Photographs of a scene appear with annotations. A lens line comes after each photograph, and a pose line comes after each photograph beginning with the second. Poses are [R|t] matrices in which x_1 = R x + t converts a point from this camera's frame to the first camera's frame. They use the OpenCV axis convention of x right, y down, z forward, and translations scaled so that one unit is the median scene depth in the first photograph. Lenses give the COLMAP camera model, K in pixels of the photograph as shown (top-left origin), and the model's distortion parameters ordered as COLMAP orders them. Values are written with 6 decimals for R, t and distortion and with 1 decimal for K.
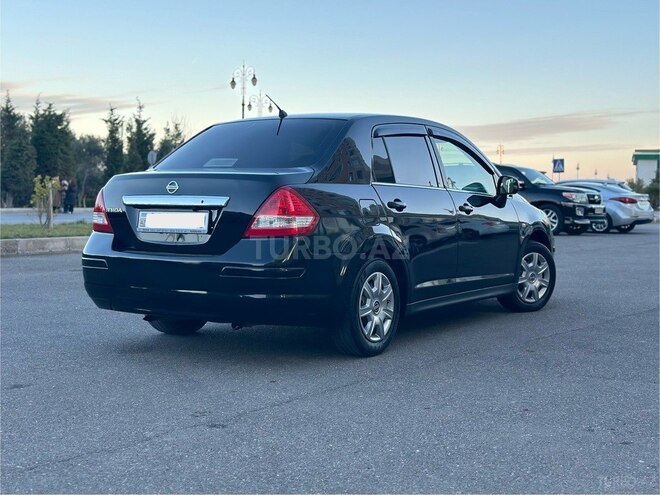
lens RADIAL K [[914.8, 0, 330.0], [0, 914.8, 247.5], [0, 0, 1]] dist [0.194201, -0.380829]
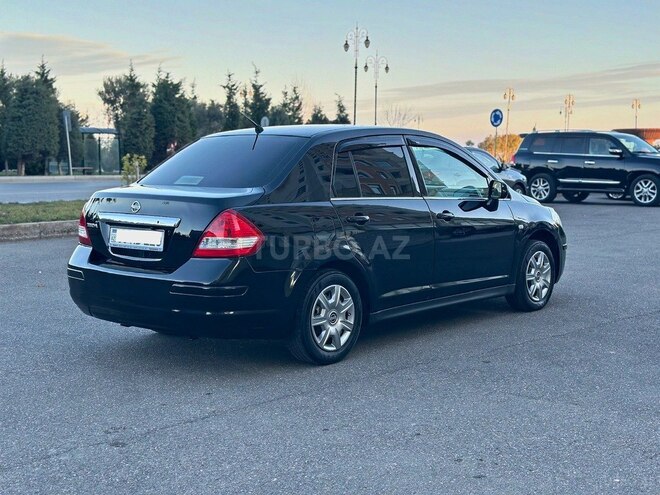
lens RADIAL K [[914.8, 0, 330.0], [0, 914.8, 247.5], [0, 0, 1]] dist [0.194201, -0.380829]
pose [[0.988929, 0.009024, -0.148117, 0.199702], [-0.001618, 0.998746, 0.050047, -0.067546], [0.148383, -0.049253, 0.987703, -0.034072]]
